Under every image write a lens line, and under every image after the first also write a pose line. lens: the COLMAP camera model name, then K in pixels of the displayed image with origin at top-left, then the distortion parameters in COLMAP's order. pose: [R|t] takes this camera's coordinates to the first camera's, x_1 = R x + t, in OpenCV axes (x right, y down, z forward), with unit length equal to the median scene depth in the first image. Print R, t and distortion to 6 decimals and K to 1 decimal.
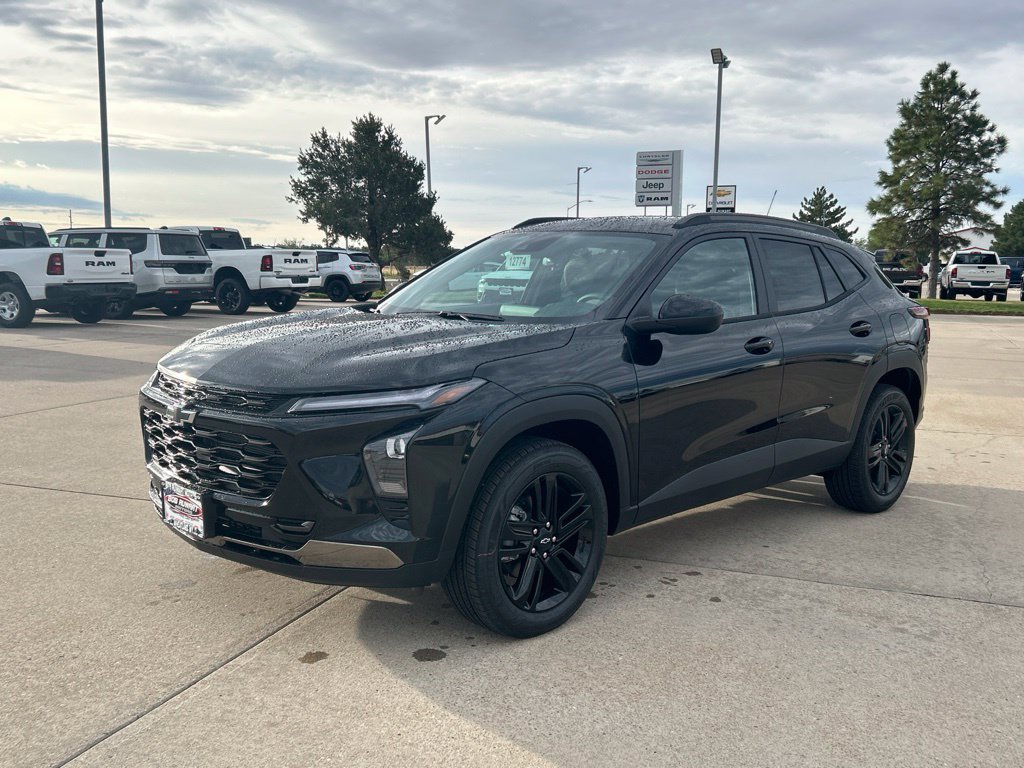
lens RADIAL K [[951.4, 0, 512.0], [0, 951.4, 384.0], [0, 0, 1]] dist [0.054168, -0.100597]
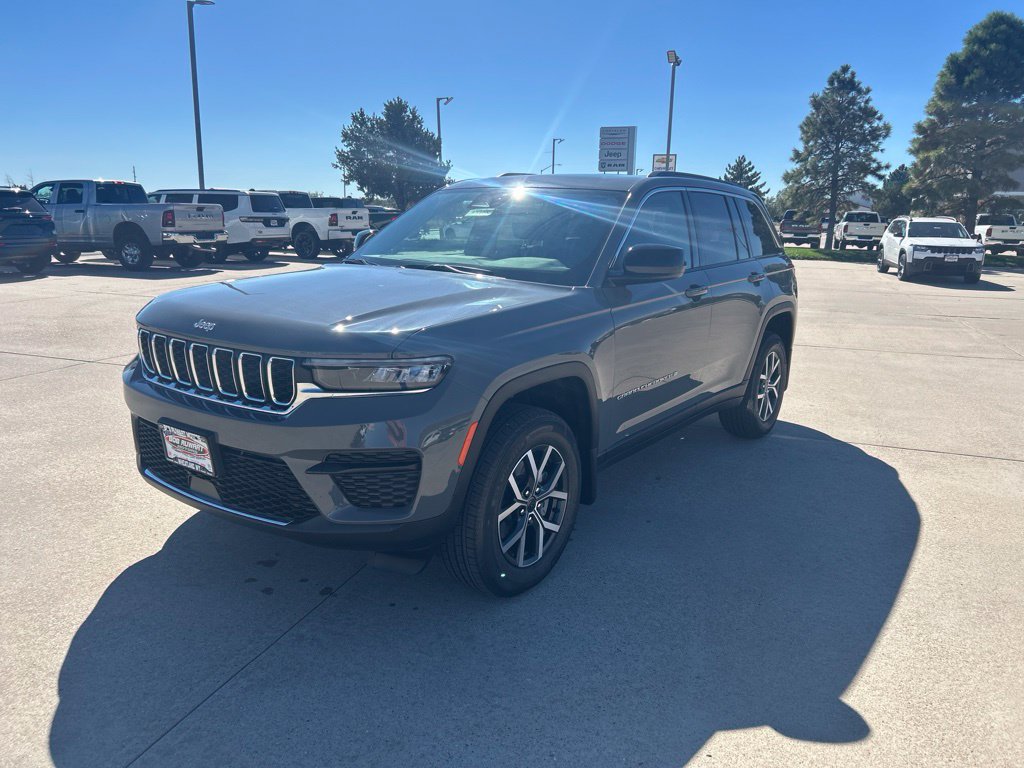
lens RADIAL K [[754.0, 0, 512.0], [0, 754.0, 384.0], [0, 0, 1]] dist [0.003979, -0.010571]
pose [[0.999613, 0.002130, 0.027743, -0.025140], [-0.004794, 0.995341, 0.096295, -0.001428], [-0.027409, -0.096391, 0.994966, -0.039226]]
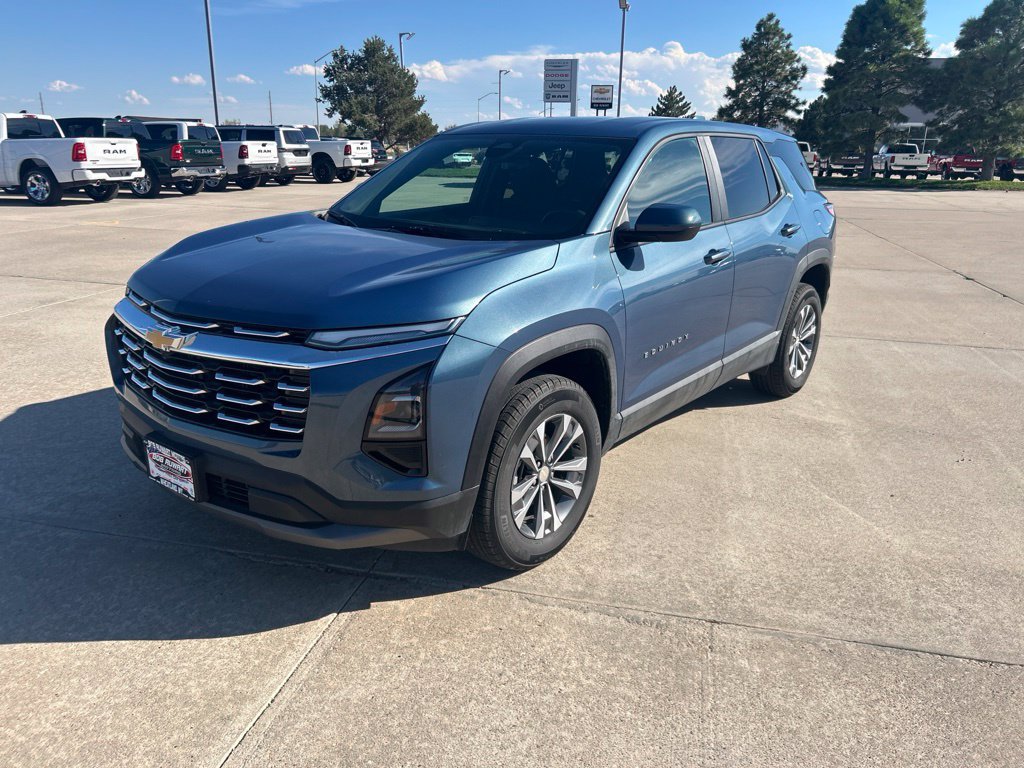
lens RADIAL K [[754.0, 0, 512.0], [0, 754.0, 384.0], [0, 0, 1]] dist [0.003979, -0.010571]
pose [[0.992797, -0.031057, 0.115711, -0.097669], [0.009508, 0.983195, 0.182311, 0.017064], [-0.119429, -0.179897, 0.976409, -0.192201]]
